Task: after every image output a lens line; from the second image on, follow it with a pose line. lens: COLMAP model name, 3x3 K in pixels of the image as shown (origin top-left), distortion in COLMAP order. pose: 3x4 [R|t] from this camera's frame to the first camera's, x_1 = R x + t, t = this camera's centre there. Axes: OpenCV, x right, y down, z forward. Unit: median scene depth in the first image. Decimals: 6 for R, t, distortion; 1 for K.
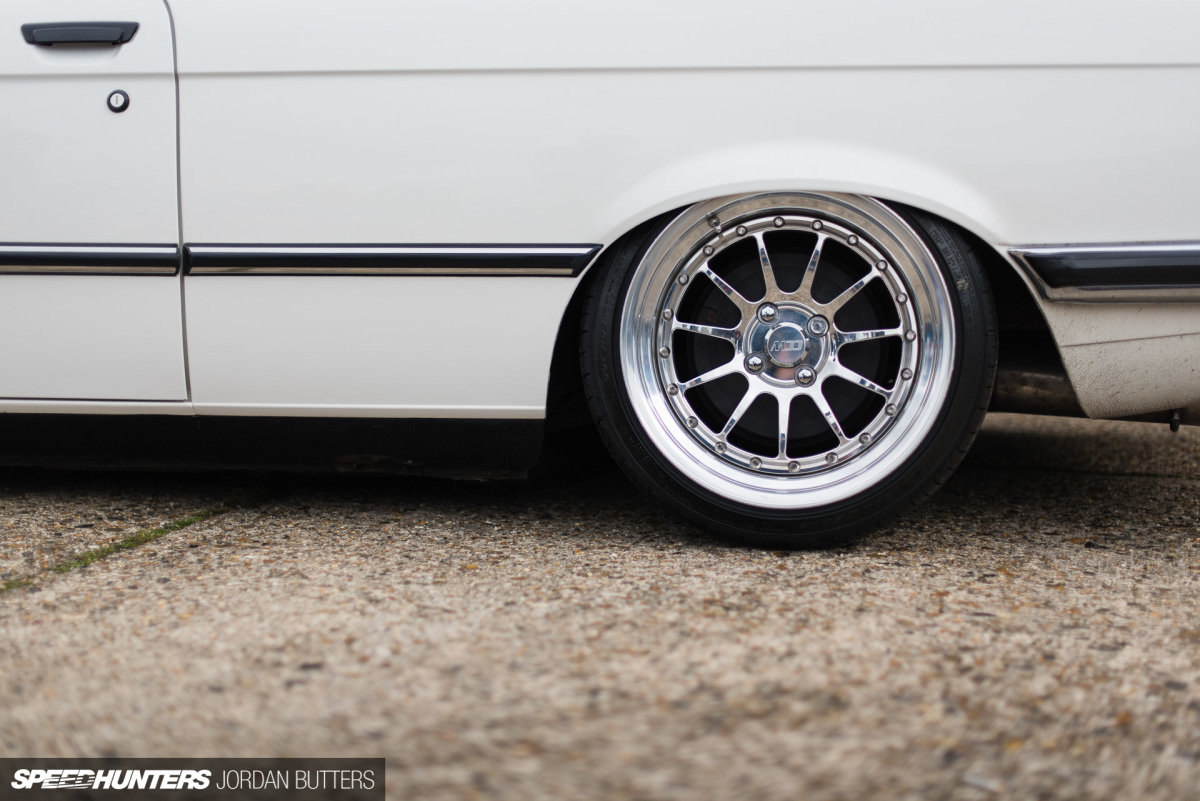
lens RADIAL K [[1692.0, 0, 600.0], [0, 1692.0, 400.5], [0, 0, 1]] dist [0.037353, 0.099897]
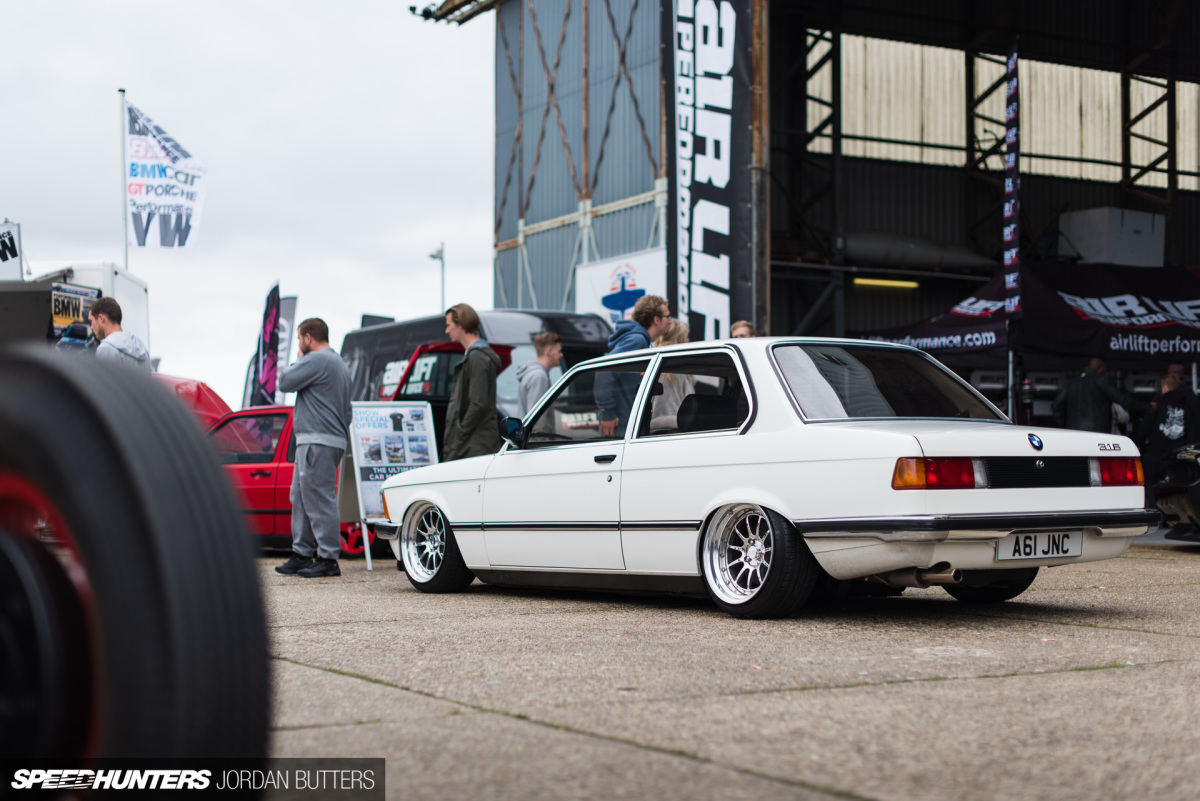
lens RADIAL K [[1692.0, 0, 600.0], [0, 1692.0, 400.5], [0, 0, 1]] dist [0.037353, 0.099897]
pose [[0.694155, -0.057331, -0.717539, 2.131715], [-0.055160, 0.989656, -0.132436, 0.115566], [0.717709, 0.131511, 0.683812, -1.326554]]
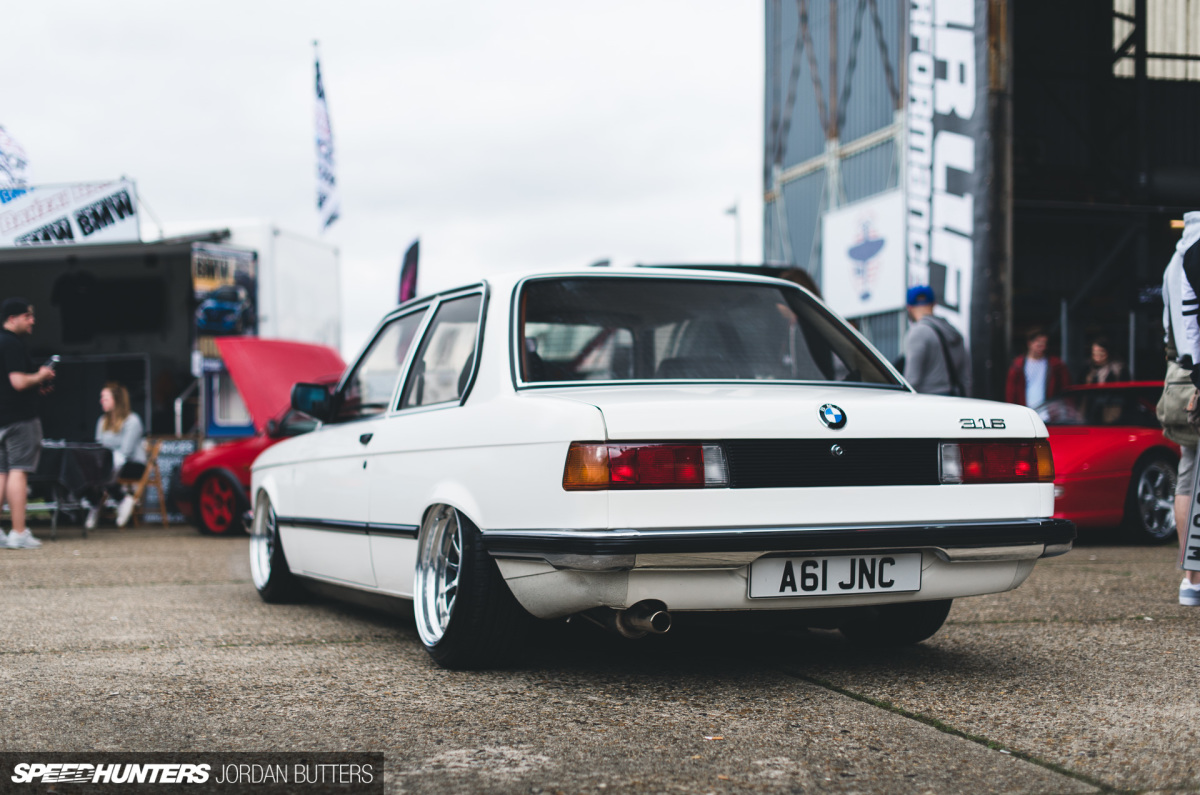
lens RADIAL K [[1698.7, 0, 600.0], [0, 1698.7, 397.5], [0, 0, 1]] dist [0.028762, 0.040854]
pose [[0.500481, -0.046426, -0.864502, 2.075647], [-0.077705, 0.992122, -0.098265, -0.056096], [0.862253, 0.116356, 0.492930, 0.054796]]
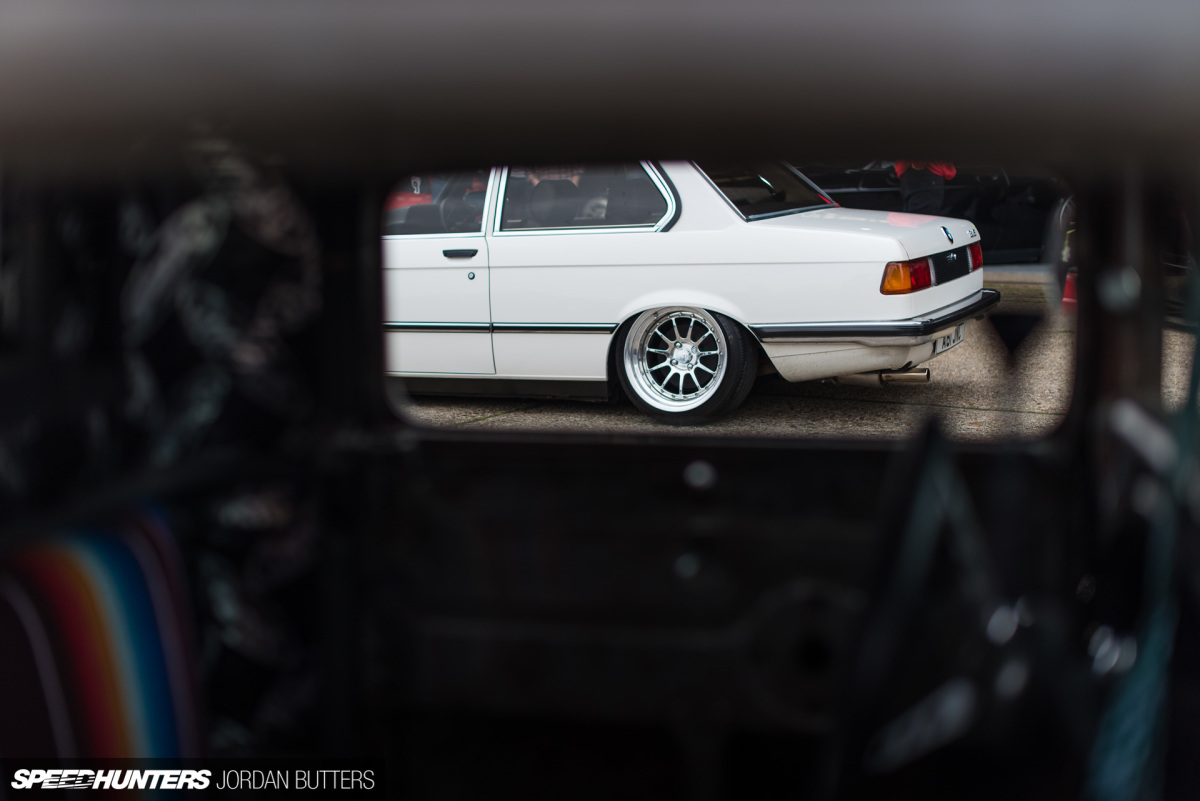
lens RADIAL K [[1692.0, 0, 600.0], [0, 1692.0, 400.5], [0, 0, 1]] dist [0.037353, 0.099897]
pose [[0.954924, 0.007594, -0.296755, 0.846115], [0.004261, 0.999219, 0.039281, -0.072258], [0.296821, -0.038775, 0.954145, -1.849299]]
